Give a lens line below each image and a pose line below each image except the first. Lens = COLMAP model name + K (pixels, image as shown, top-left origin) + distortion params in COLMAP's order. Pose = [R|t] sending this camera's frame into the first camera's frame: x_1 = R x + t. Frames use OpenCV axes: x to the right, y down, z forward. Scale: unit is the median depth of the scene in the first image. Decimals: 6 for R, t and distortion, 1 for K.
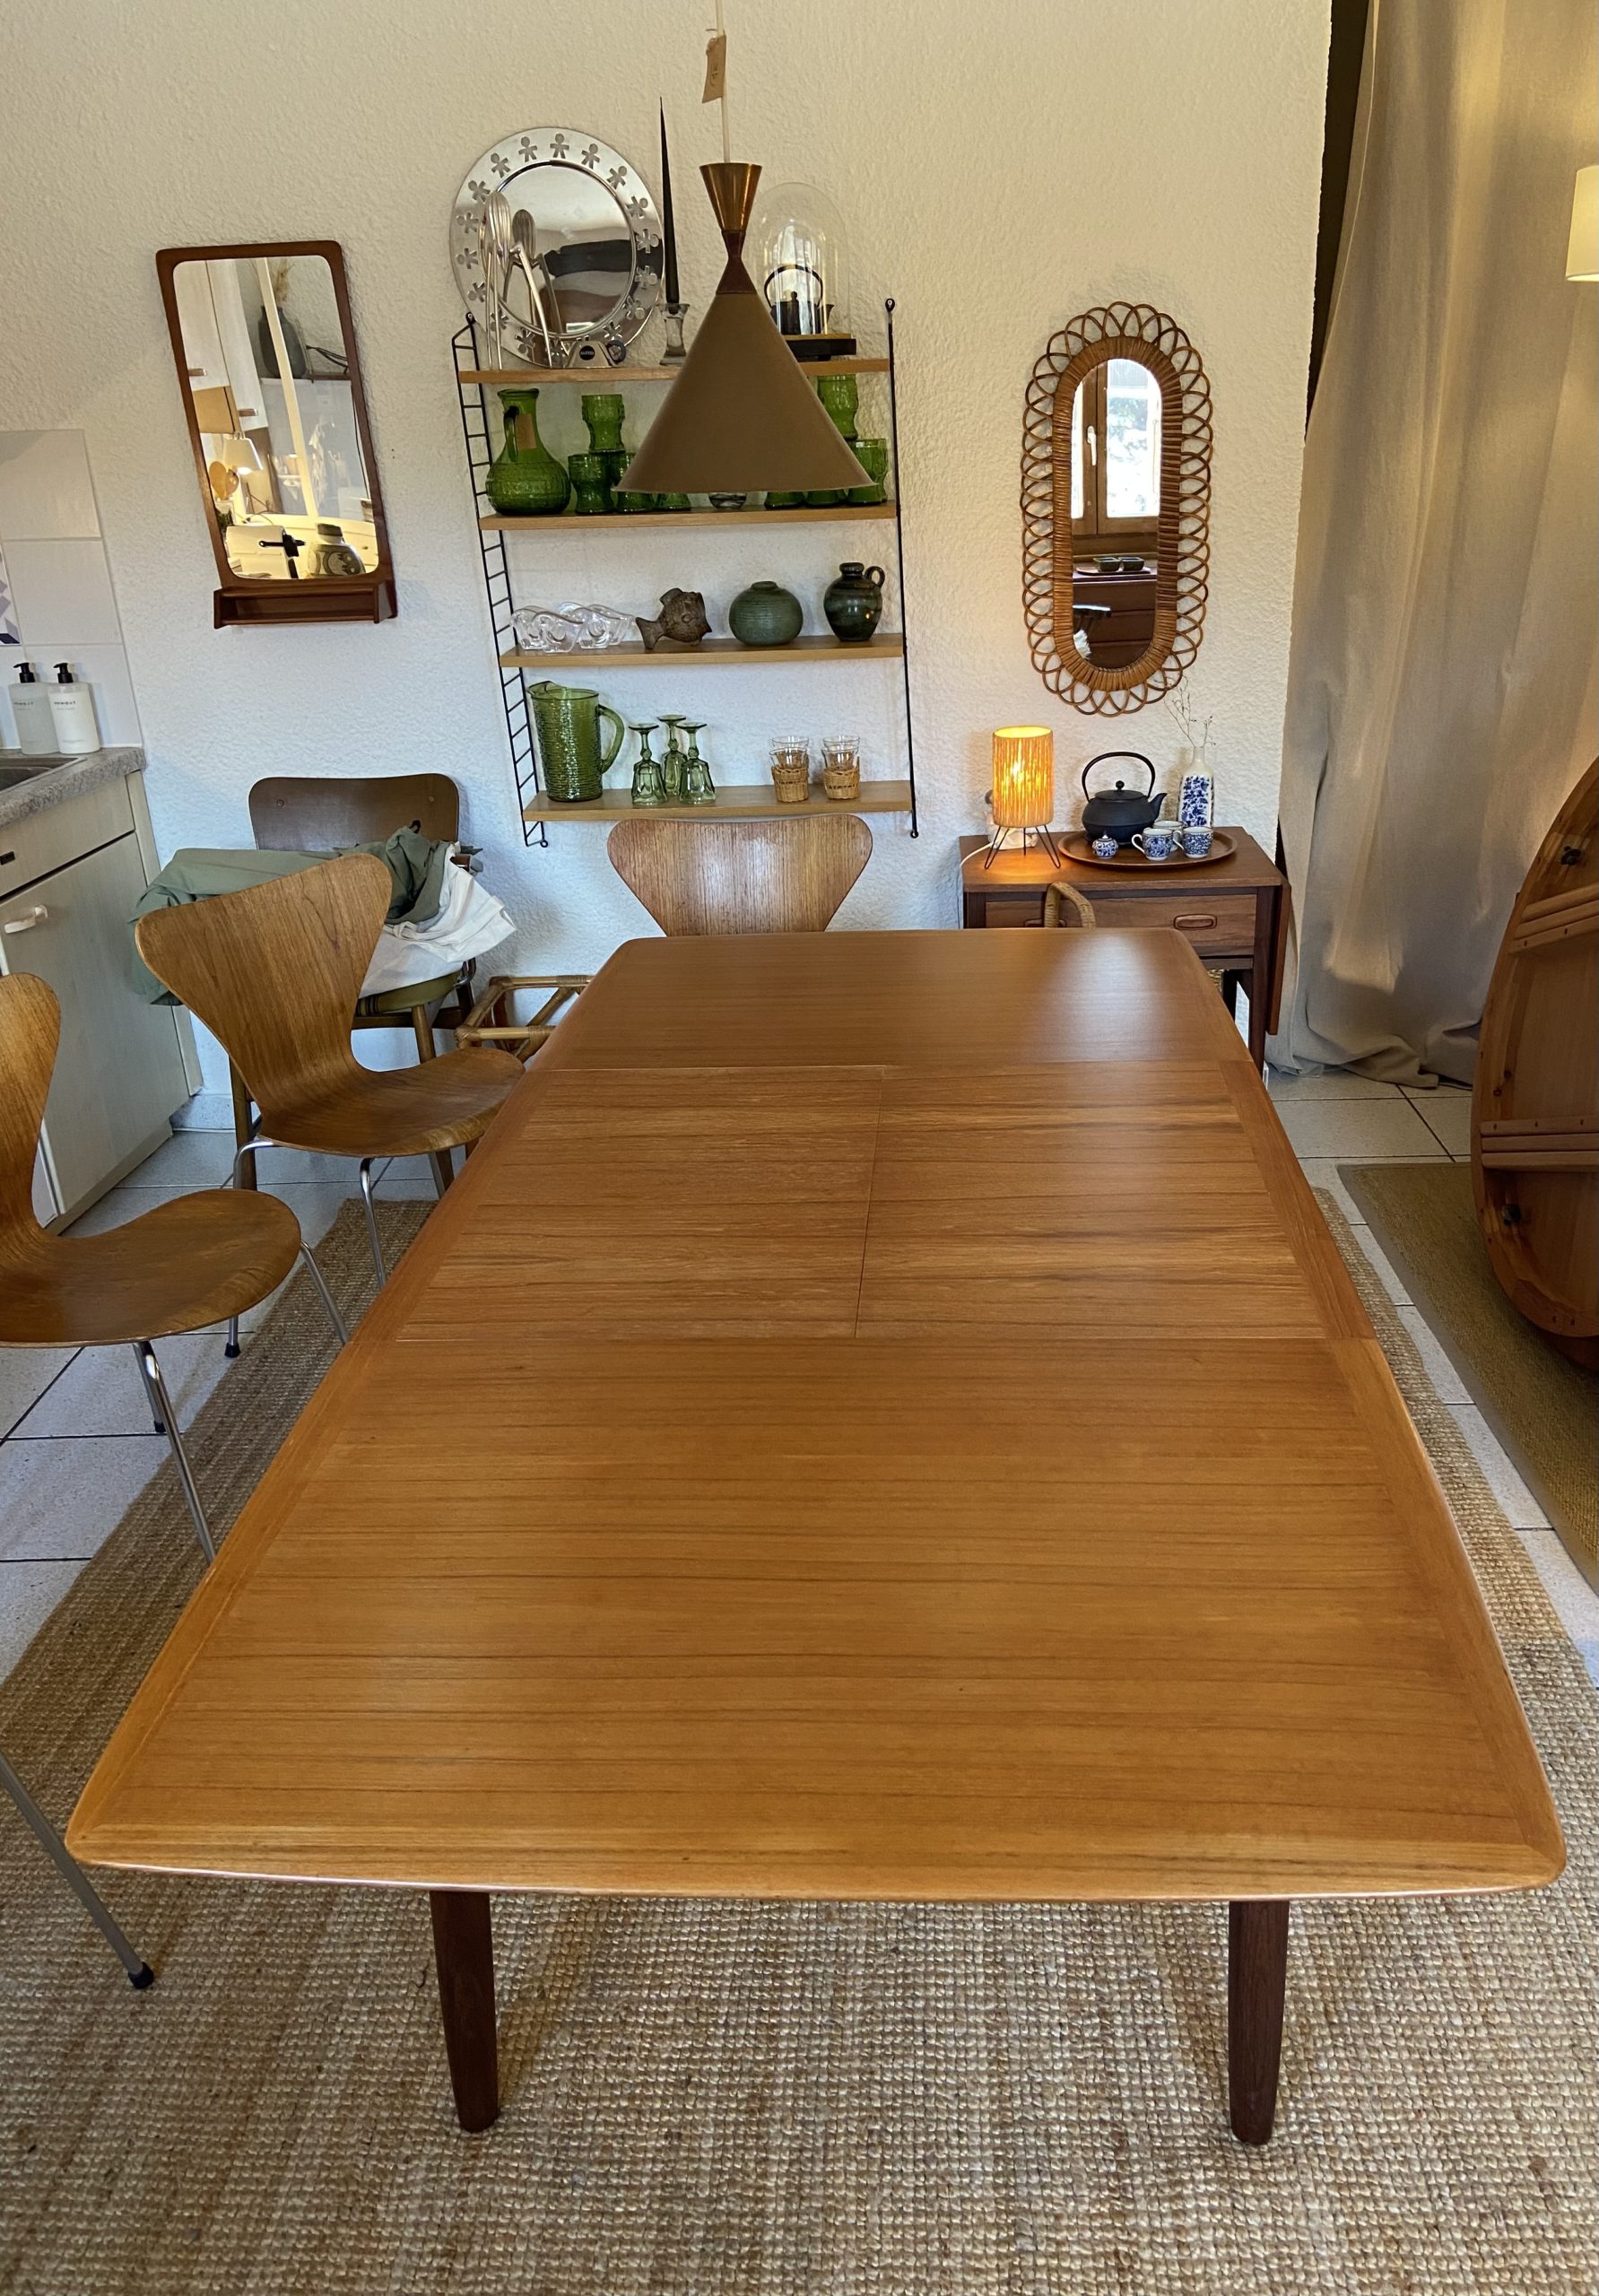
lens RADIAL K [[1705.2, 0, 867.1], [0, 1705.2, 1122.1], [0, 0, 1]] dist [0.130987, -0.160877]
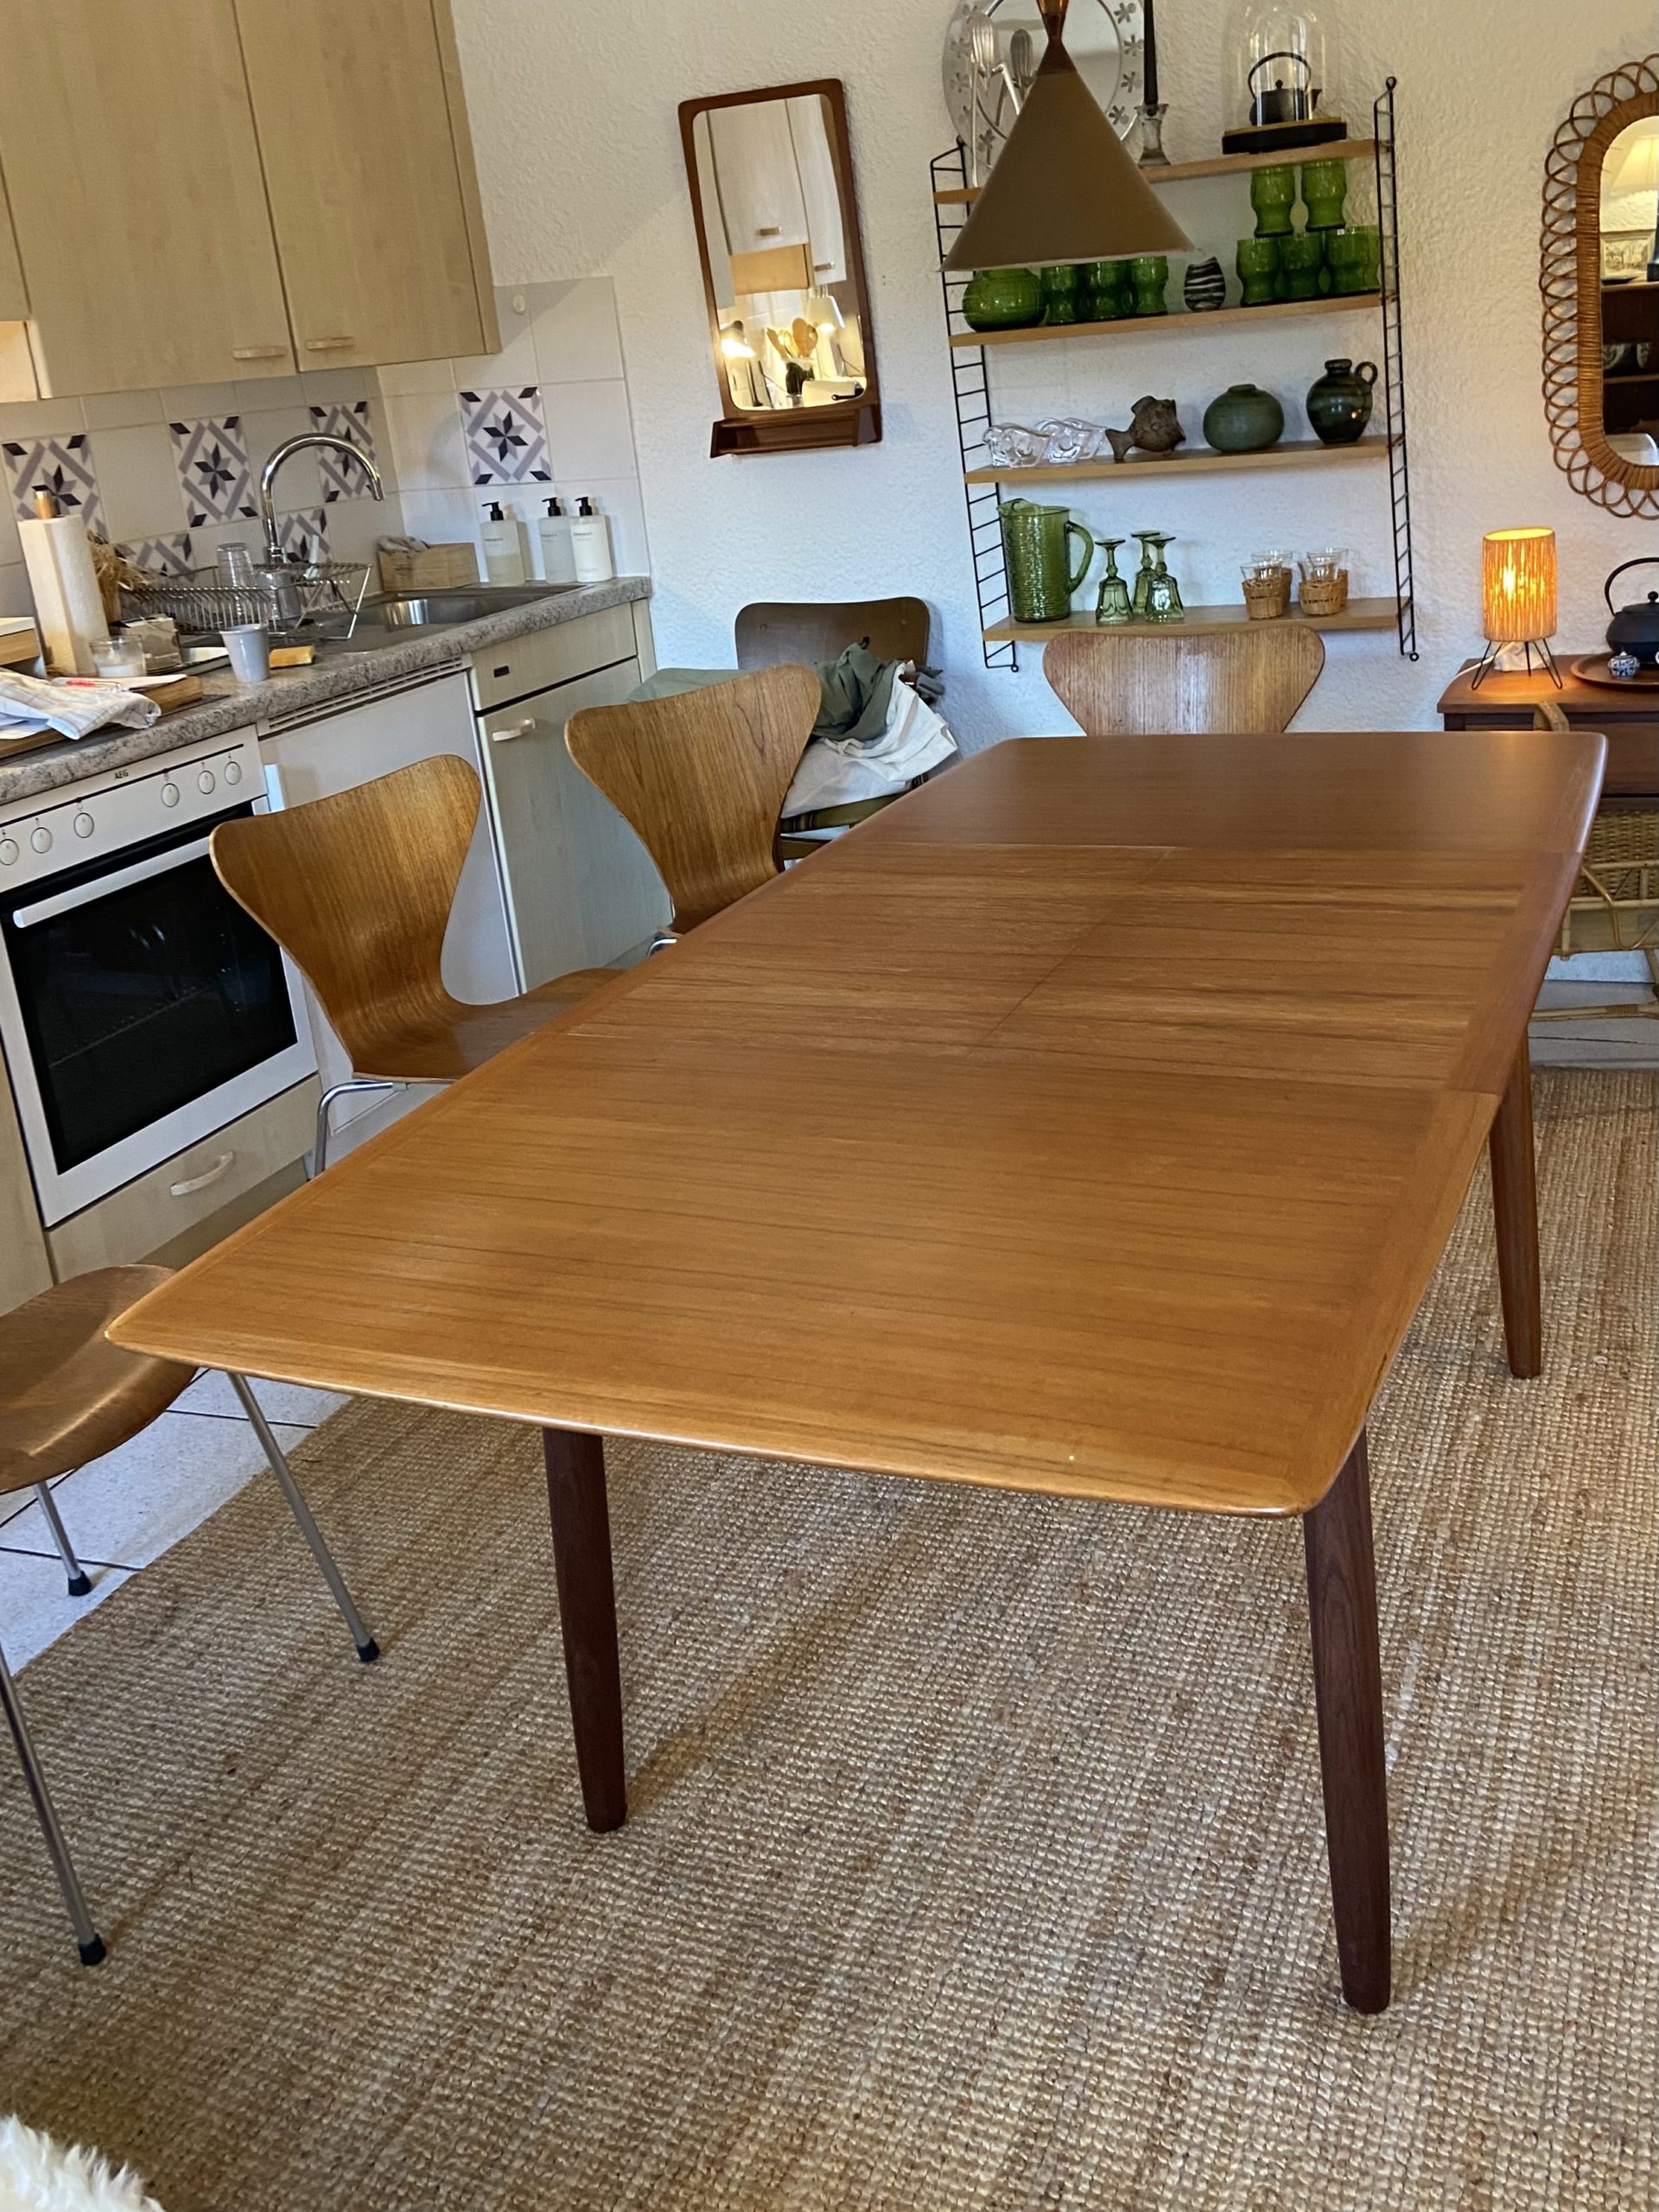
lens RADIAL K [[1987.3, 0, 936.5], [0, 1987.3, 892.5], [0, 0, 1]] dist [0.140195, -0.175955]
pose [[0.942394, 0.041933, -0.331866, 0.297468], [-0.070483, 0.994730, -0.074461, 0.097528], [0.326995, 0.093563, 0.940383, -0.087587]]
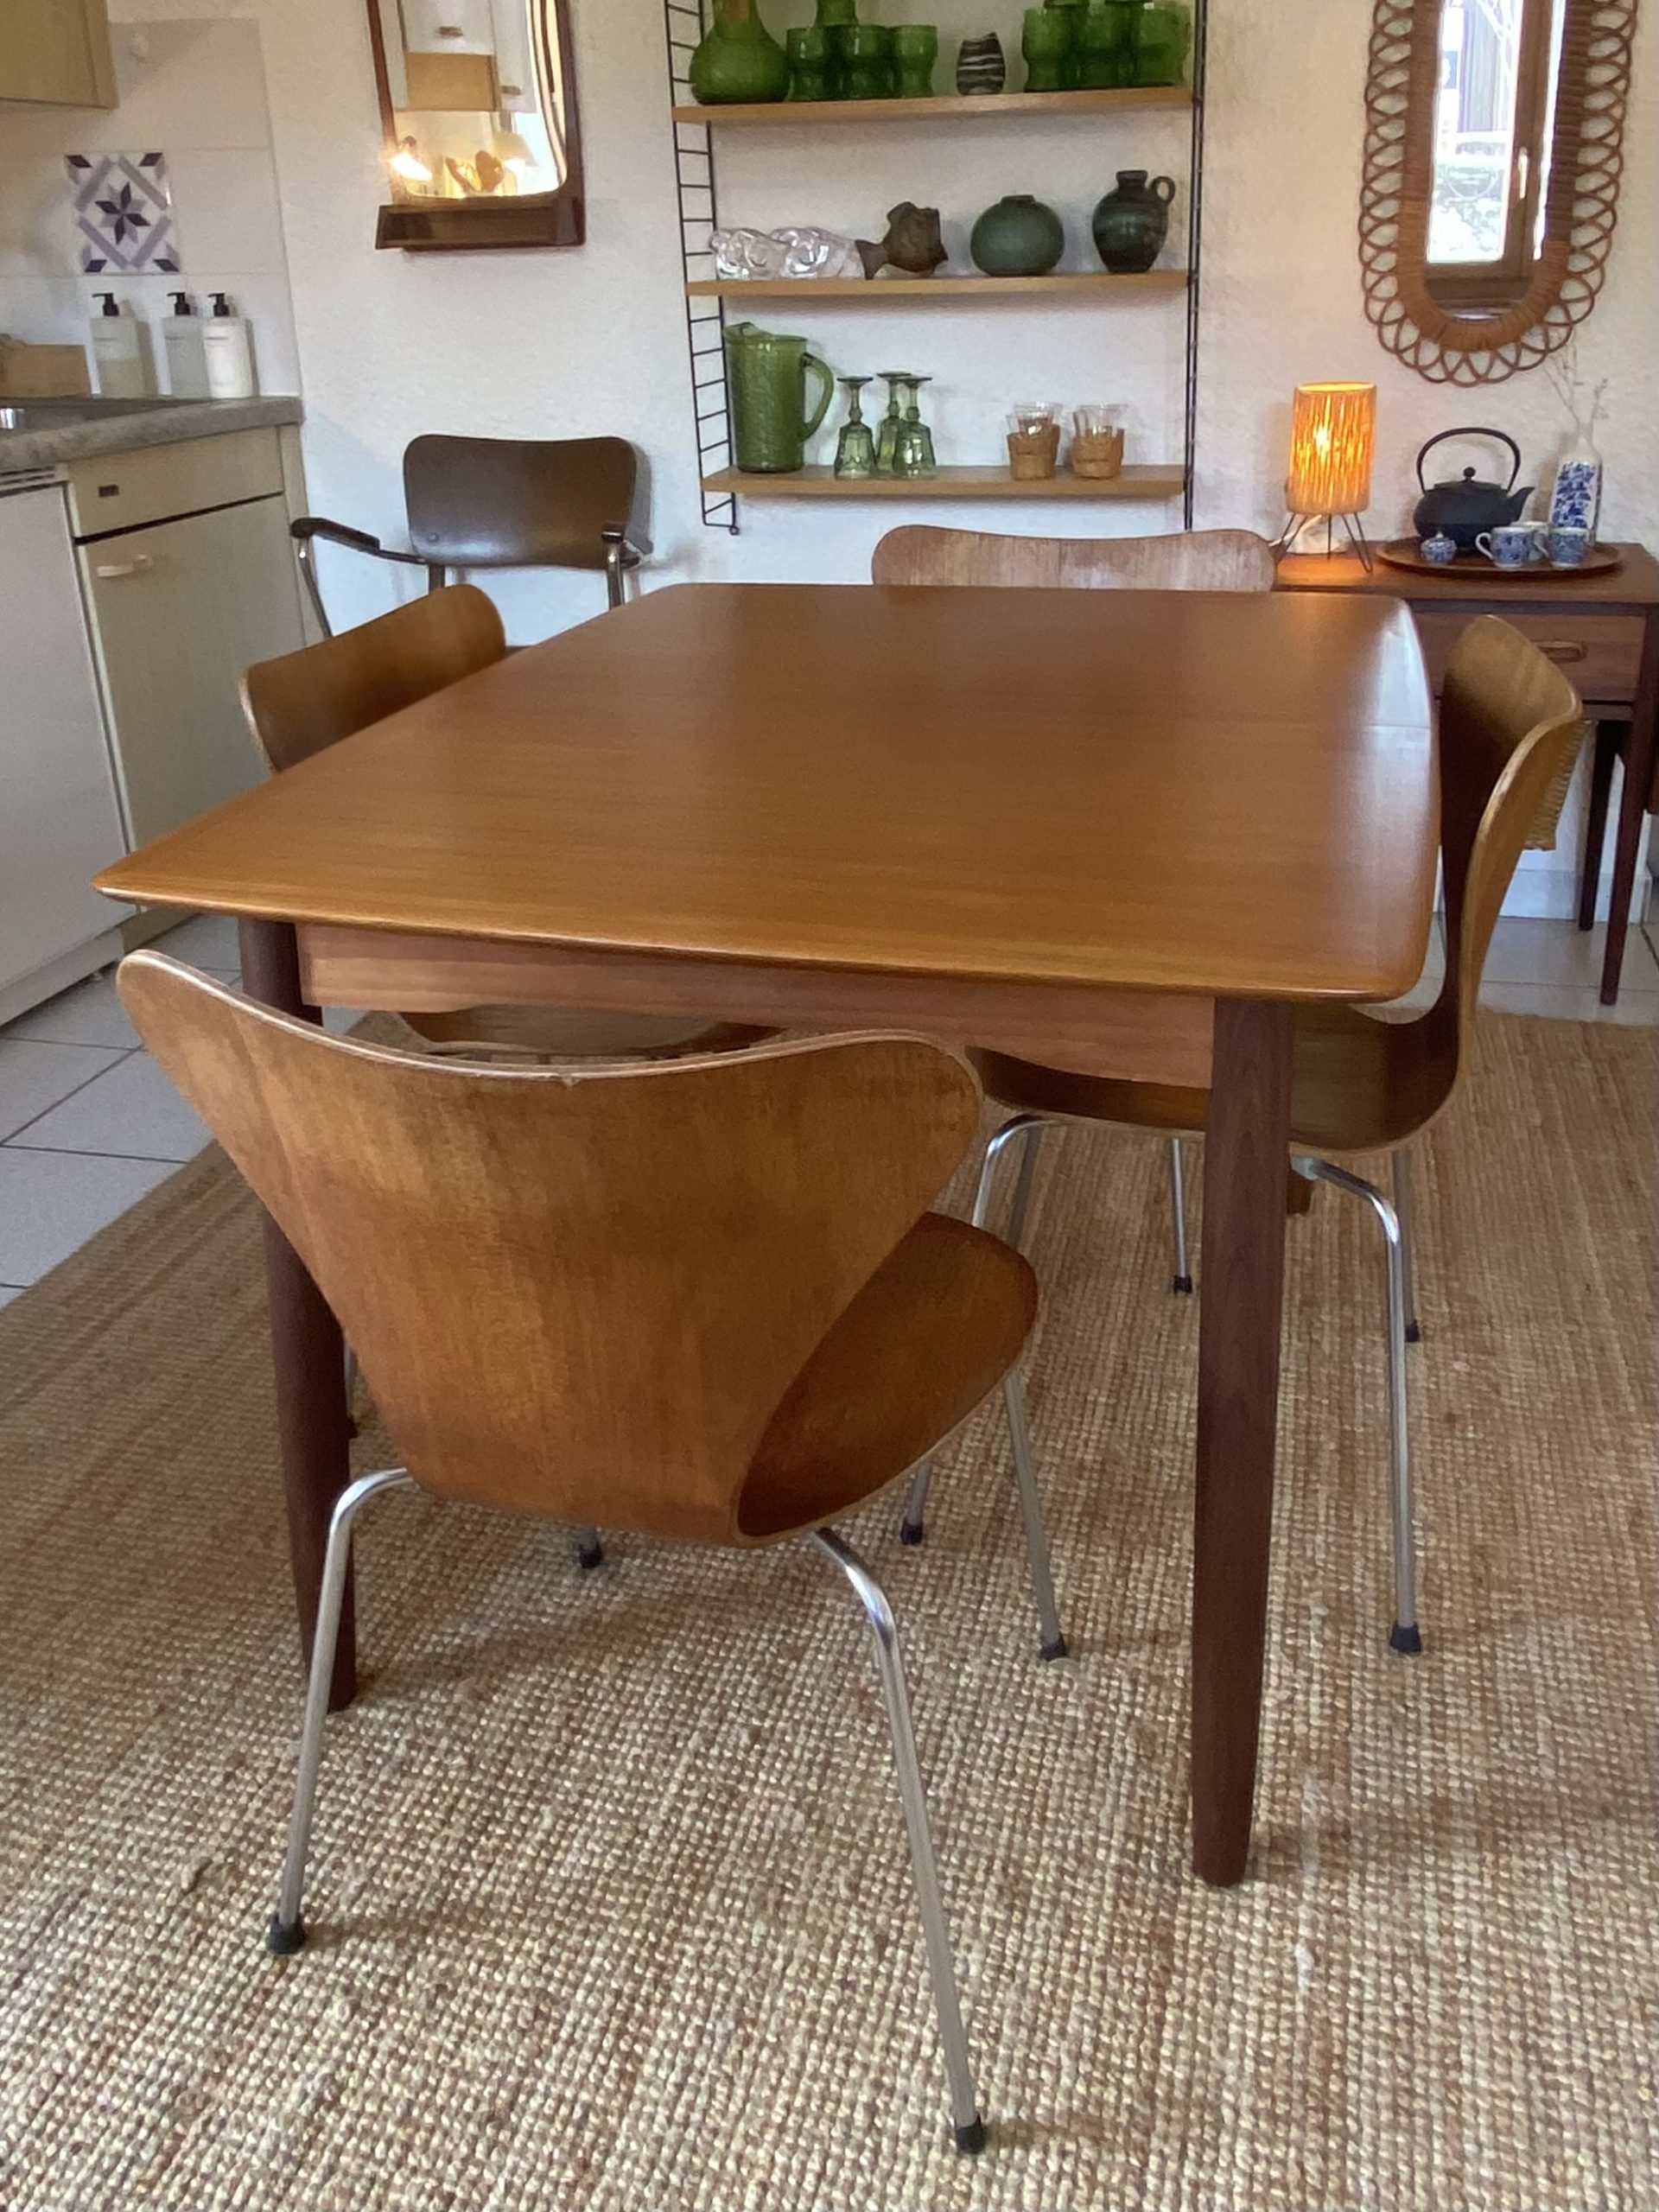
lens RADIAL K [[1863.5, 0, 830.8], [0, 1863.5, 961.2], [0, 0, 1]] dist [0.080633, -0.085579]
pose [[0.974707, 0.092673, -0.203367, 0.123260], [-0.095607, 0.995408, -0.004630, 0.091306], [0.202005, 0.023957, 0.979092, 0.280837]]
